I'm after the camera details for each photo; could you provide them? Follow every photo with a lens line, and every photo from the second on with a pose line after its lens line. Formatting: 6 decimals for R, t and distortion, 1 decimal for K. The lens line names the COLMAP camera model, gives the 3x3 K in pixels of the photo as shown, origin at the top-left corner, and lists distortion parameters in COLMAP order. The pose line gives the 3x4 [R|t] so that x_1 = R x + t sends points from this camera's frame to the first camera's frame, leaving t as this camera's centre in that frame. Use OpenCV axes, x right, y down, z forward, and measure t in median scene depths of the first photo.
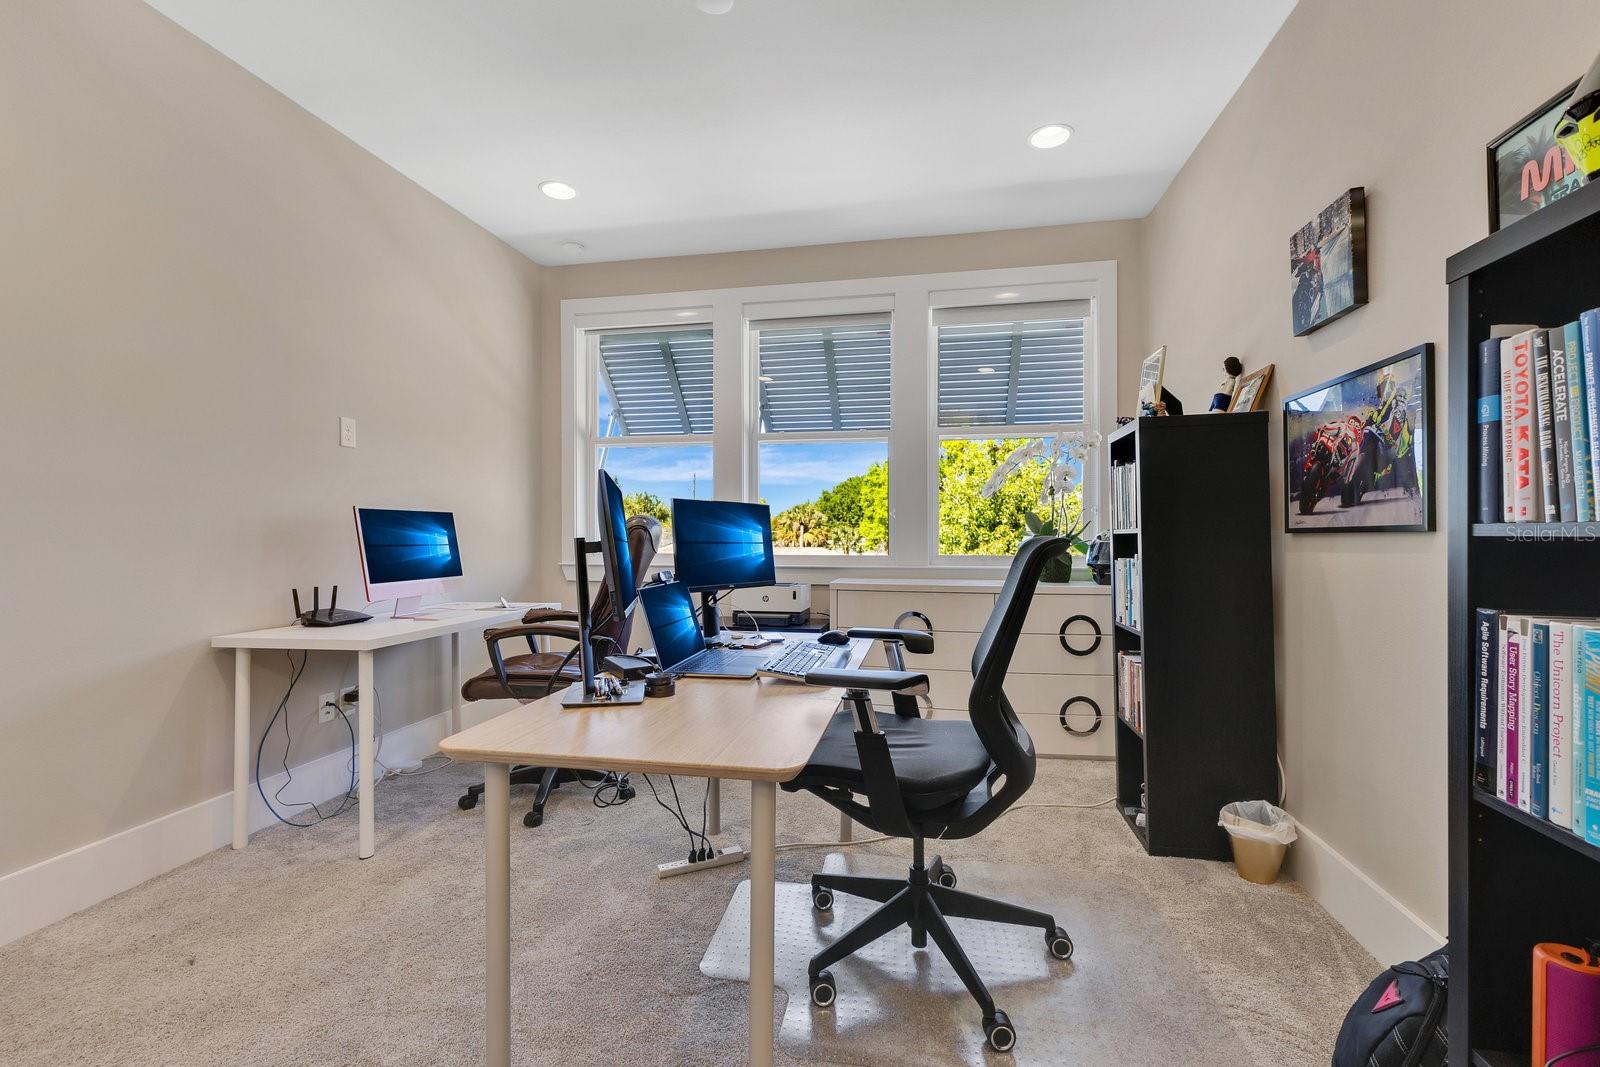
lens RADIAL K [[696.7, 0, 807.3], [0, 696.7, 537.5], [0, 0, 1]] dist [-0.004421, -0.000687]
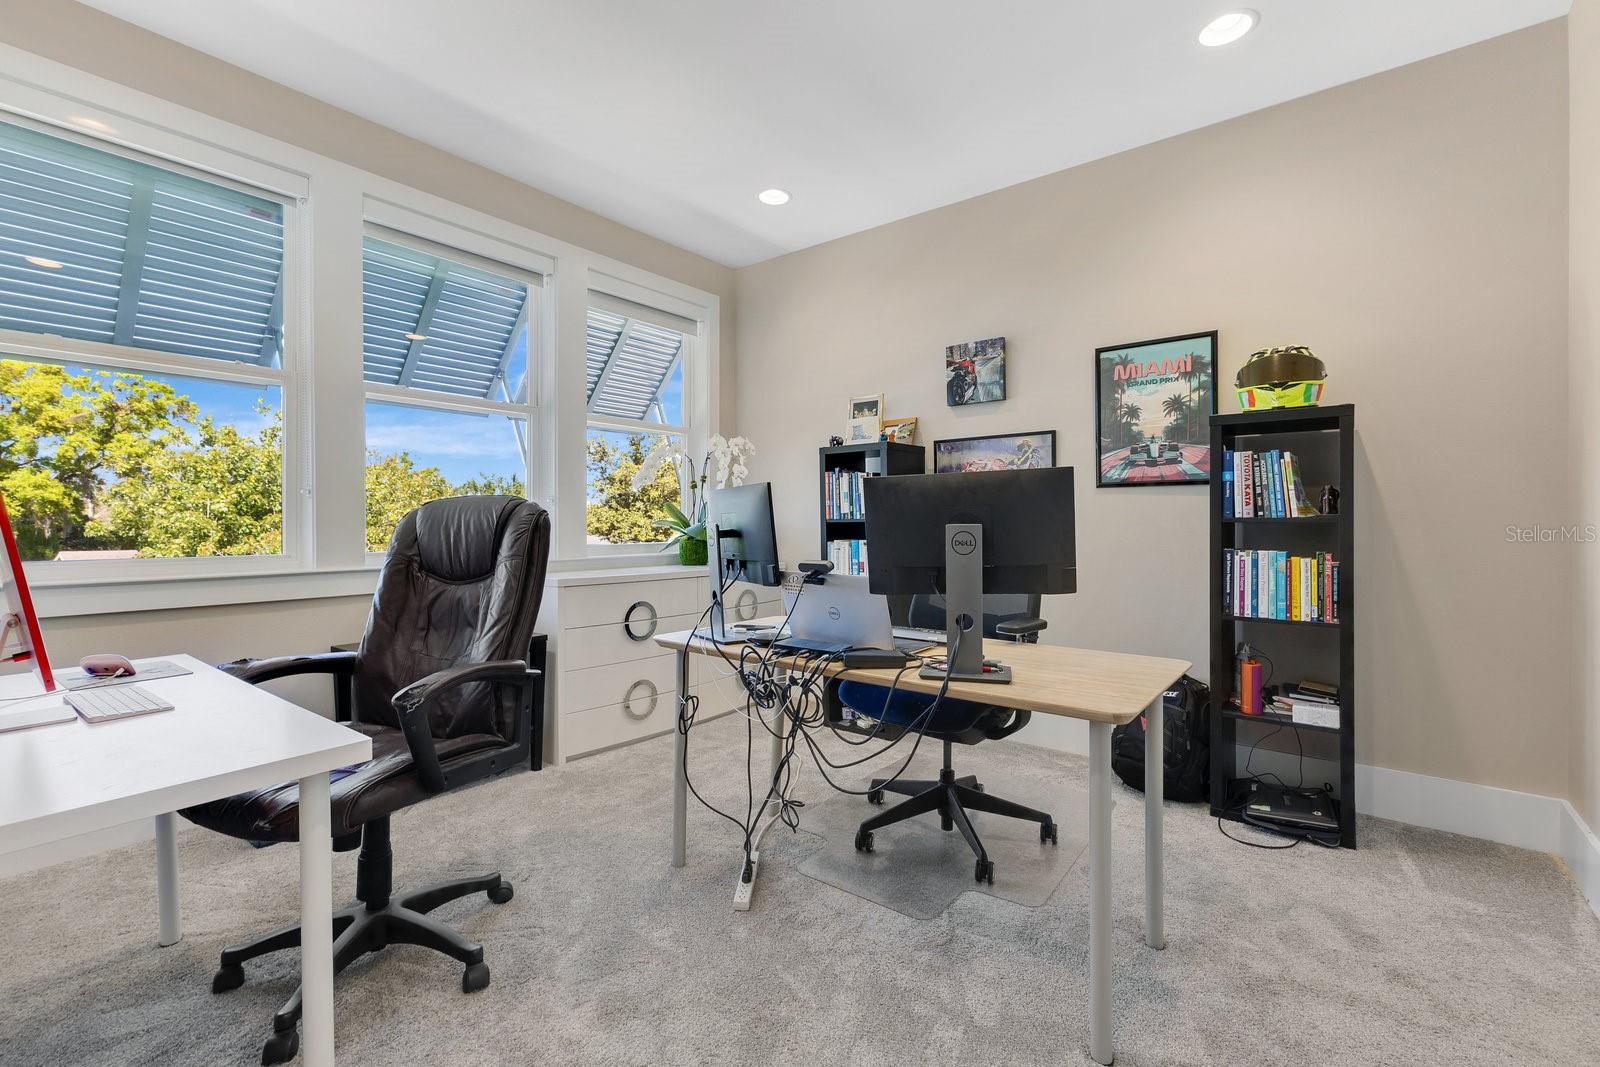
lens RADIAL K [[696.7, 0, 809.1], [0, 696.7, 524.6], [0, 0, 1]] dist [-0.004421, -0.000687]
pose [[0.446157, 0.000686, 0.894955, -1.082280], [0.004594, 0.999985, -0.003057, 0.004226], [-0.894943, 0.005476, 0.446147, 0.611041]]
